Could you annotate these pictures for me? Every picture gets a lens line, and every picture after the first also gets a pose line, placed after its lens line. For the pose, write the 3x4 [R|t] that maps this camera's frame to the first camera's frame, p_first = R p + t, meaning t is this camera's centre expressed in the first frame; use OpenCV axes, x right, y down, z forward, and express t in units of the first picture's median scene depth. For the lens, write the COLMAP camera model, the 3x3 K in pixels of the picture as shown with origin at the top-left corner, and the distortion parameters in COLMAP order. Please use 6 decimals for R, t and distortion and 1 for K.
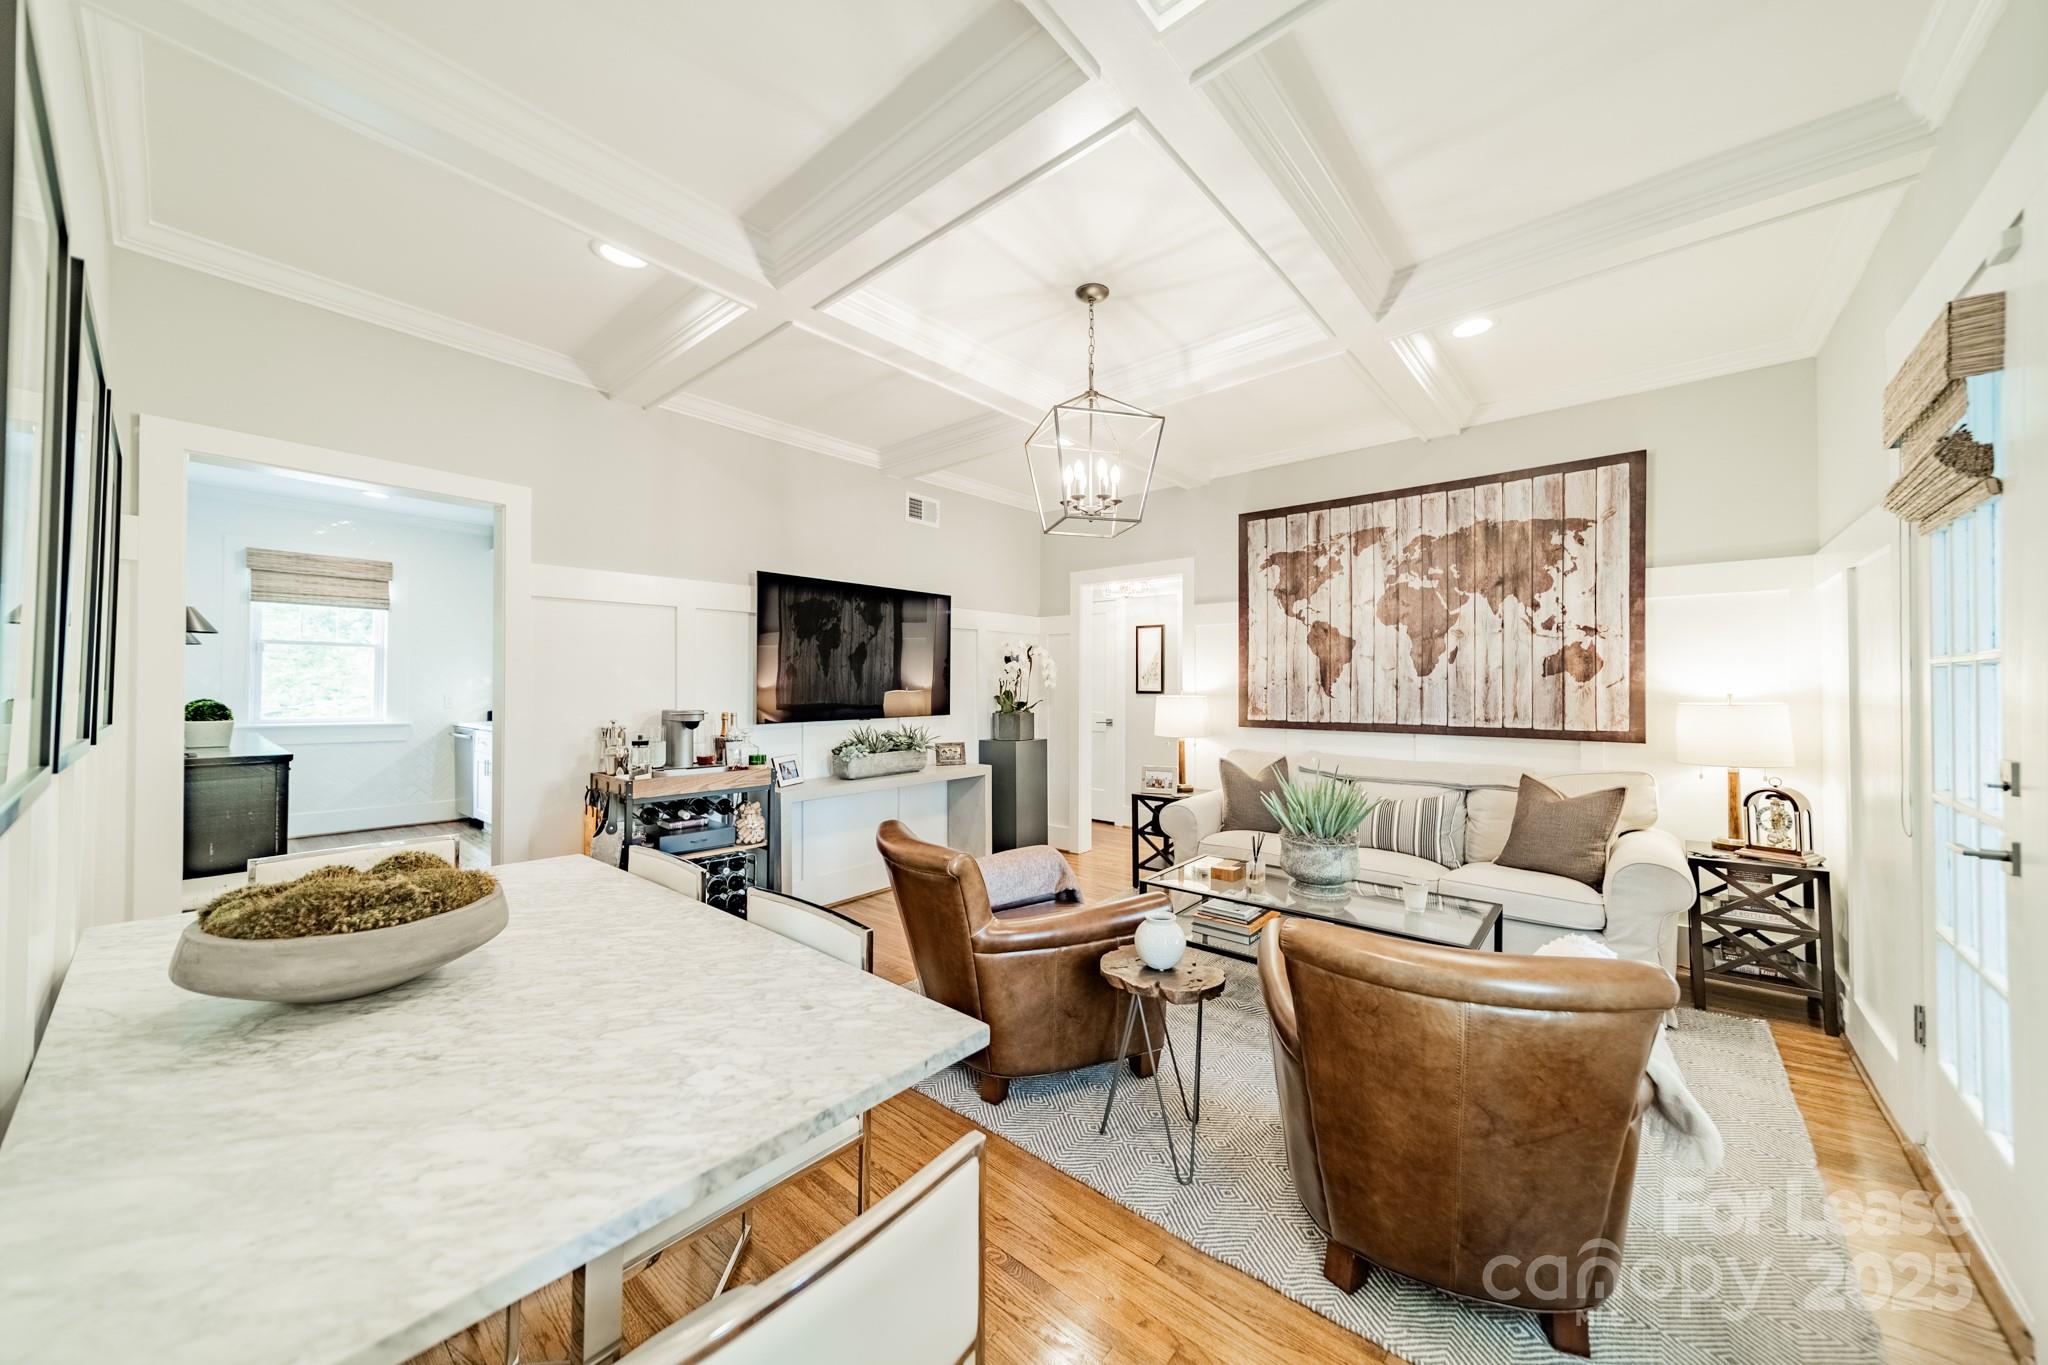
lens RADIAL K [[717.2, 0, 1031.6], [0, 717.2, 679.6], [0, 0, 1]] dist [0.009020, -0.000215]
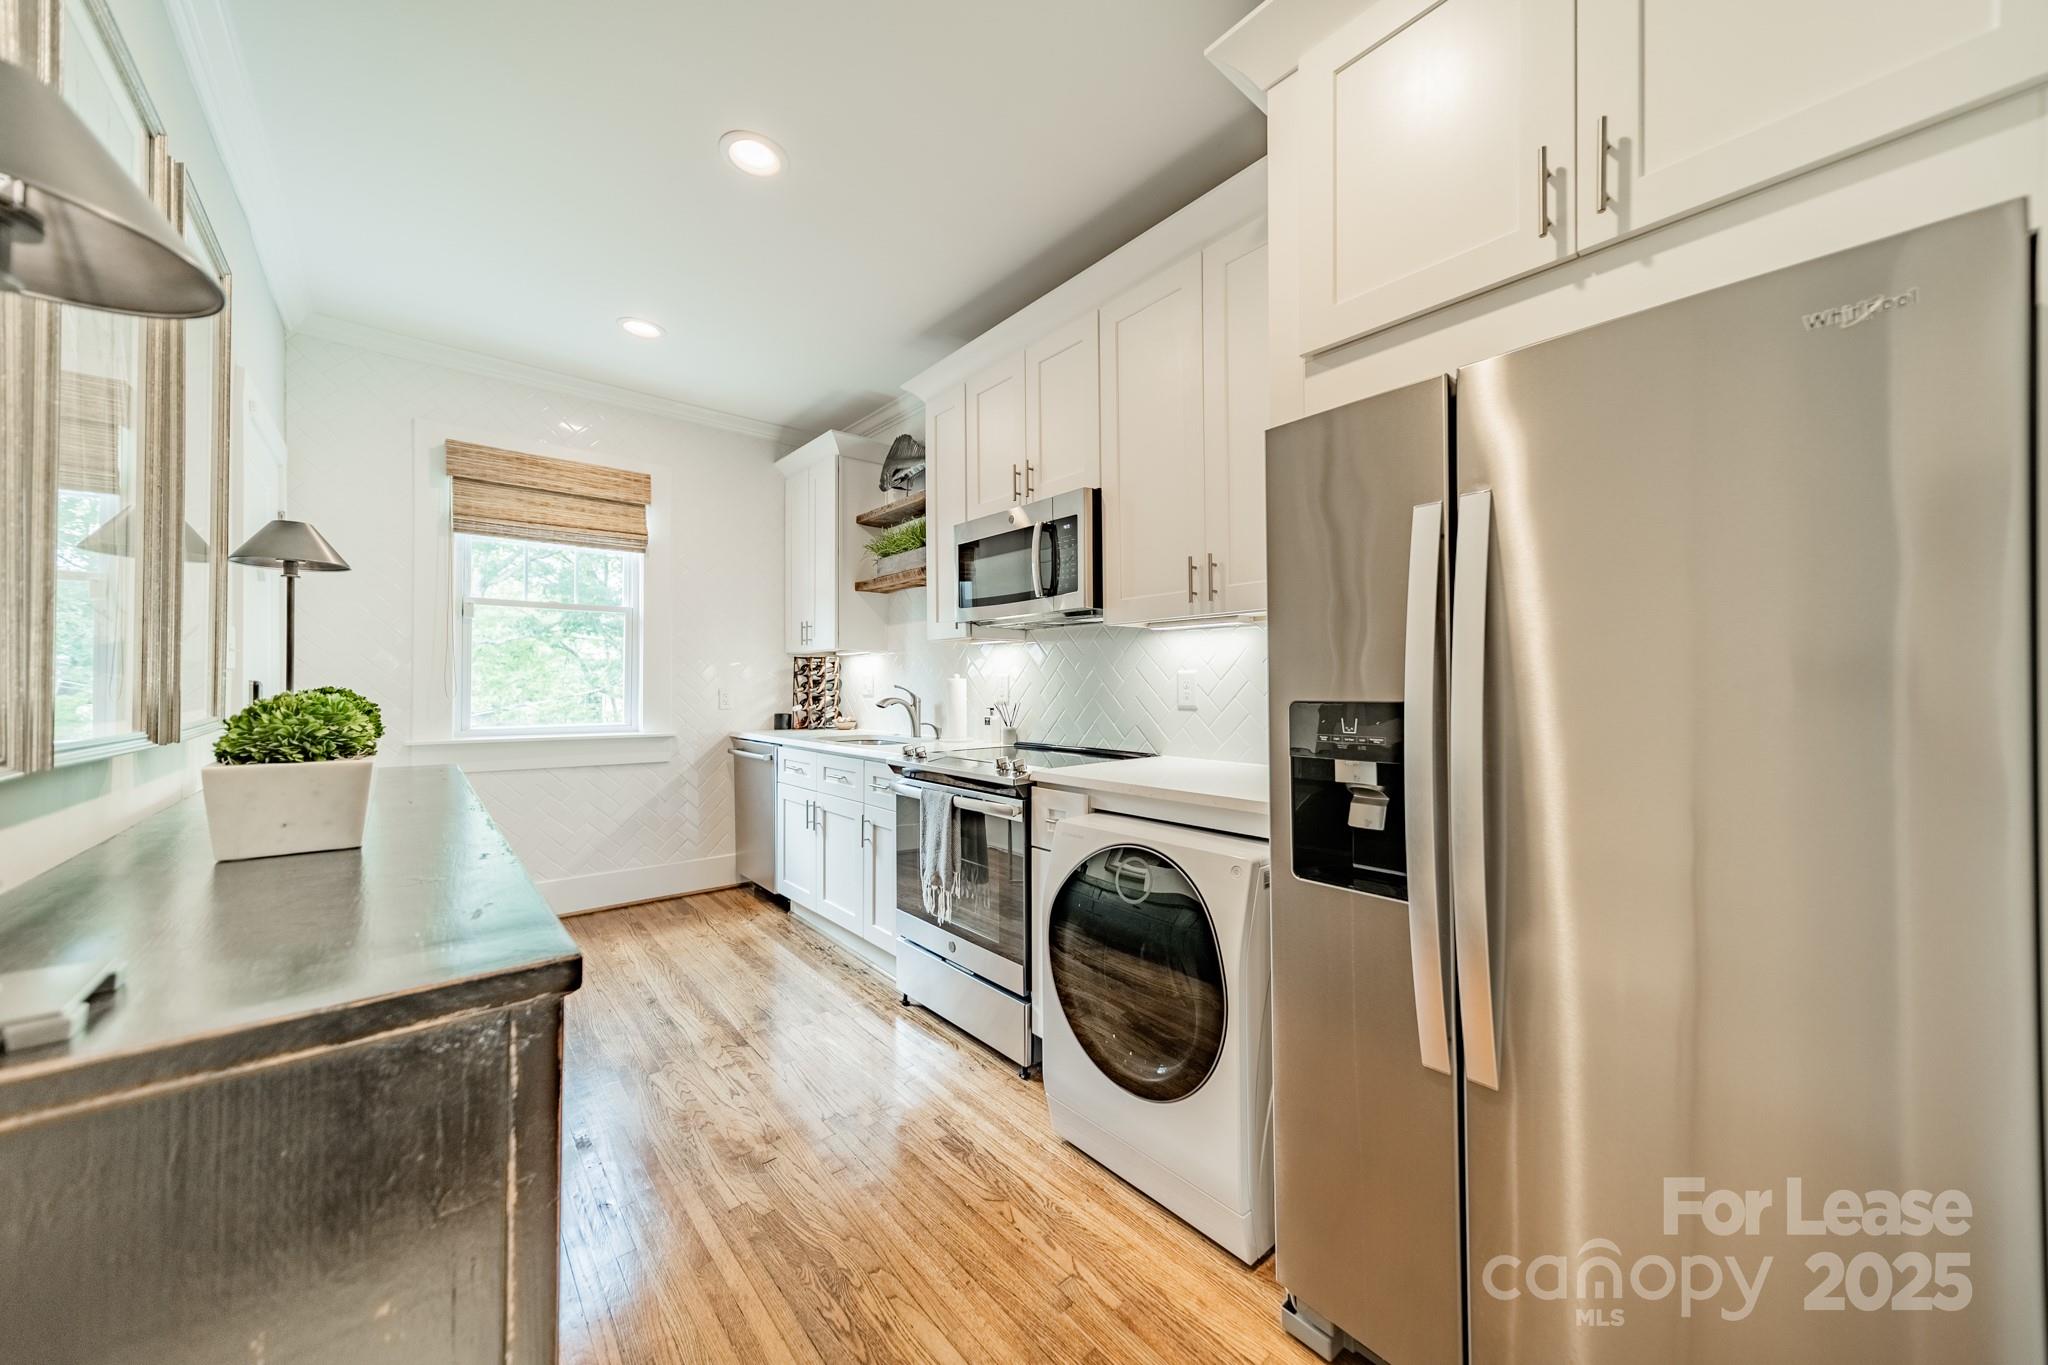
lens RADIAL K [[717.2, 0, 1029.3], [0, 717.2, 679.1], [0, 0, 1]] dist [0.009020, -0.000215]
pose [[0.986630, -0.009137, -0.162720, -0.688382], [0.009221, 0.999957, -0.000239, 0.023859], [0.162715, -0.001265, 0.986672, 0.656324]]
